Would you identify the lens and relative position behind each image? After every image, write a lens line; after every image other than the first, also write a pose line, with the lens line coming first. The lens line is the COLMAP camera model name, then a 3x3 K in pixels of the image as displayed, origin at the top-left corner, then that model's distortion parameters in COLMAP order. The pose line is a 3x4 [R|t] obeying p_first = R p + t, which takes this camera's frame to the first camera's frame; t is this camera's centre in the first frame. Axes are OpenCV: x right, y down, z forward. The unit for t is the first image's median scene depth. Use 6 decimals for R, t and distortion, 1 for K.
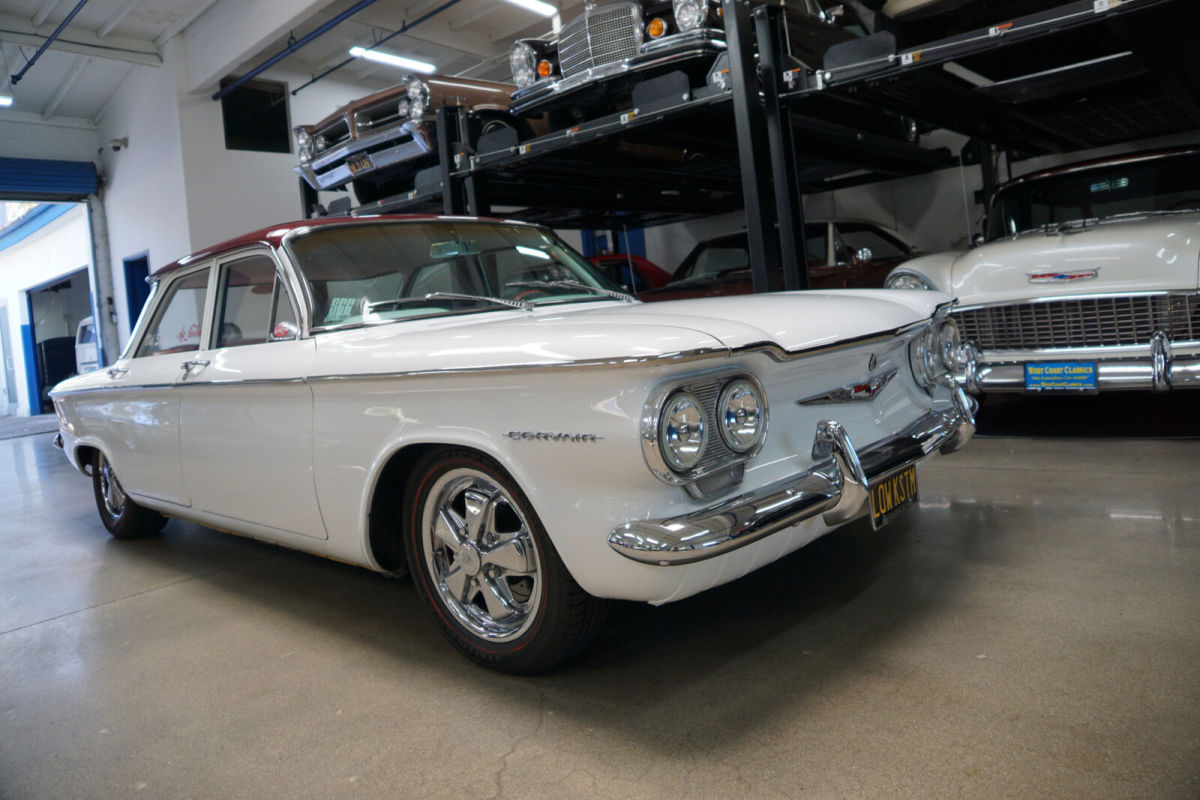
lens RADIAL K [[822.7, 0, 610.0], [0, 822.7, 324.1], [0, 0, 1]] dist [-0.130111, 0.084053]
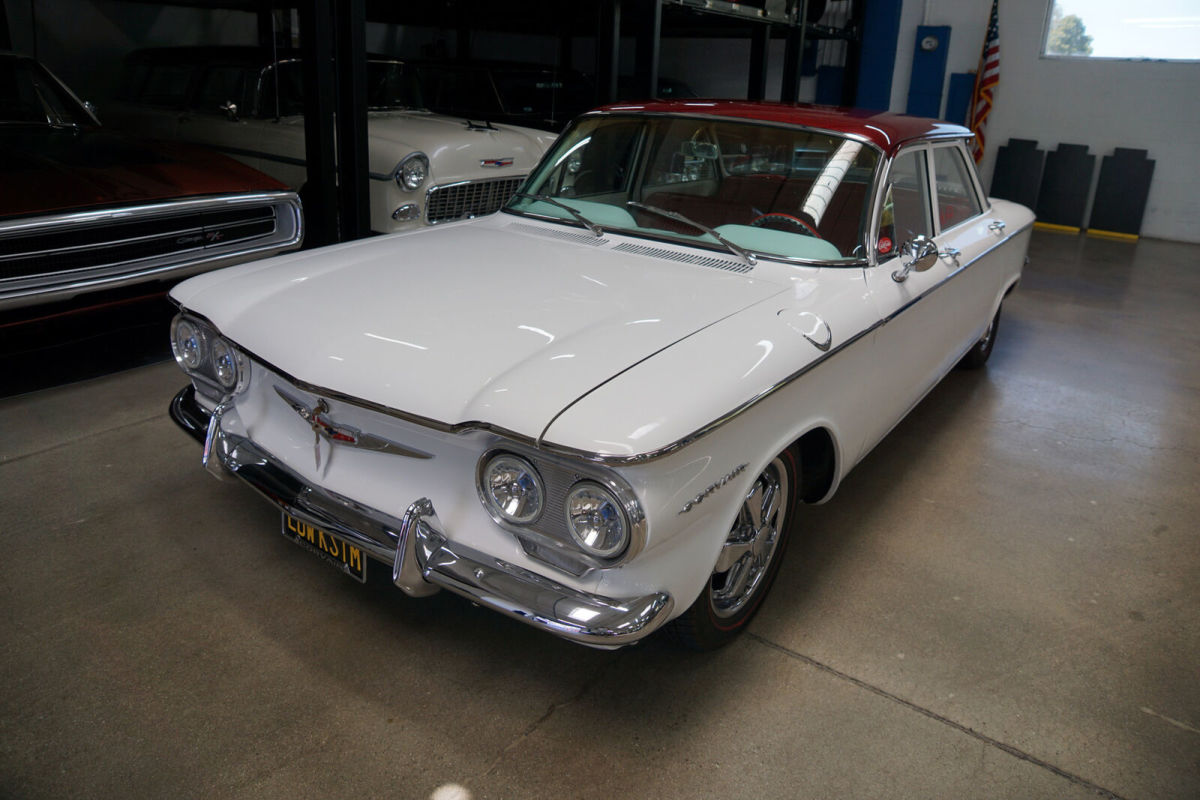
lens RADIAL K [[831.8, 0, 601.0], [0, 831.8, 344.0], [0, 0, 1]] dist [-0.113010, 0.062935]
pose [[0.073839, 0.410899, -0.908686, 0.531833], [-0.063171, 0.911270, 0.406935, -0.188201], [0.995267, 0.027355, 0.093244, 0.564497]]
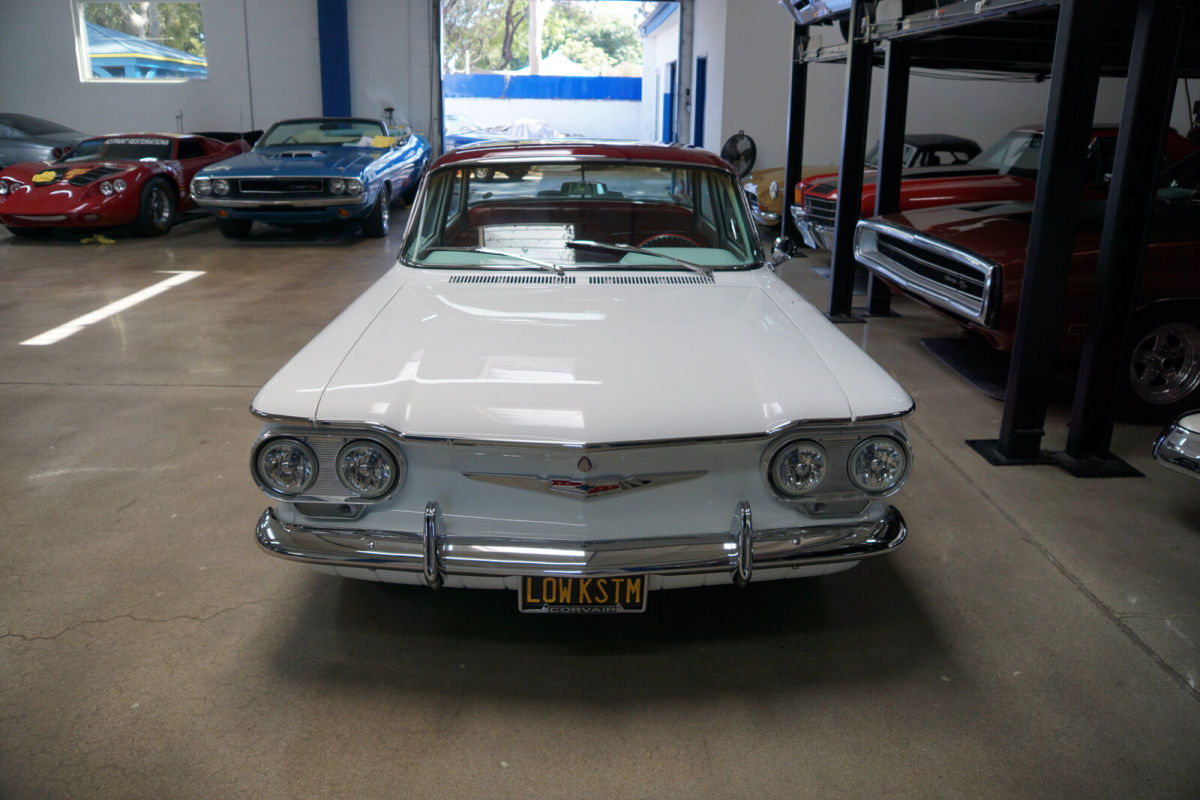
lens RADIAL K [[822.7, 0, 600.4], [0, 822.7, 326.9], [0, 0, 1]] dist [-0.130111, 0.084053]
pose [[0.682537, 0.297725, -0.667460, 0.428430], [-0.098390, 0.942382, 0.319743, -0.190319], [0.724198, -0.152565, 0.672504, 0.181823]]
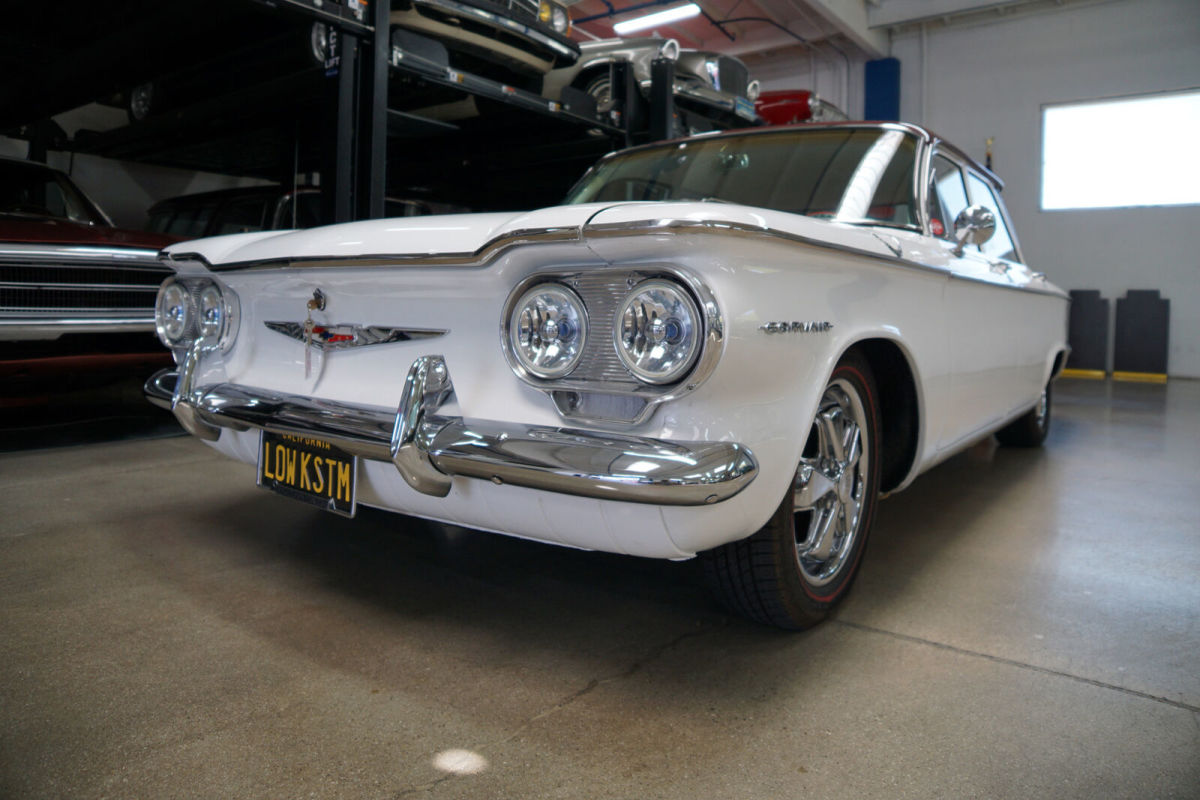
lens RADIAL K [[831.8, 0, 598.6], [0, 831.8, 337.2], [0, 0, 1]] dist [-0.113010, 0.062935]
pose [[0.067266, 0.145534, -0.987064, 0.514634], [-0.044331, 0.988764, 0.142763, -0.018831], [0.996750, 0.034154, 0.072962, 0.558232]]
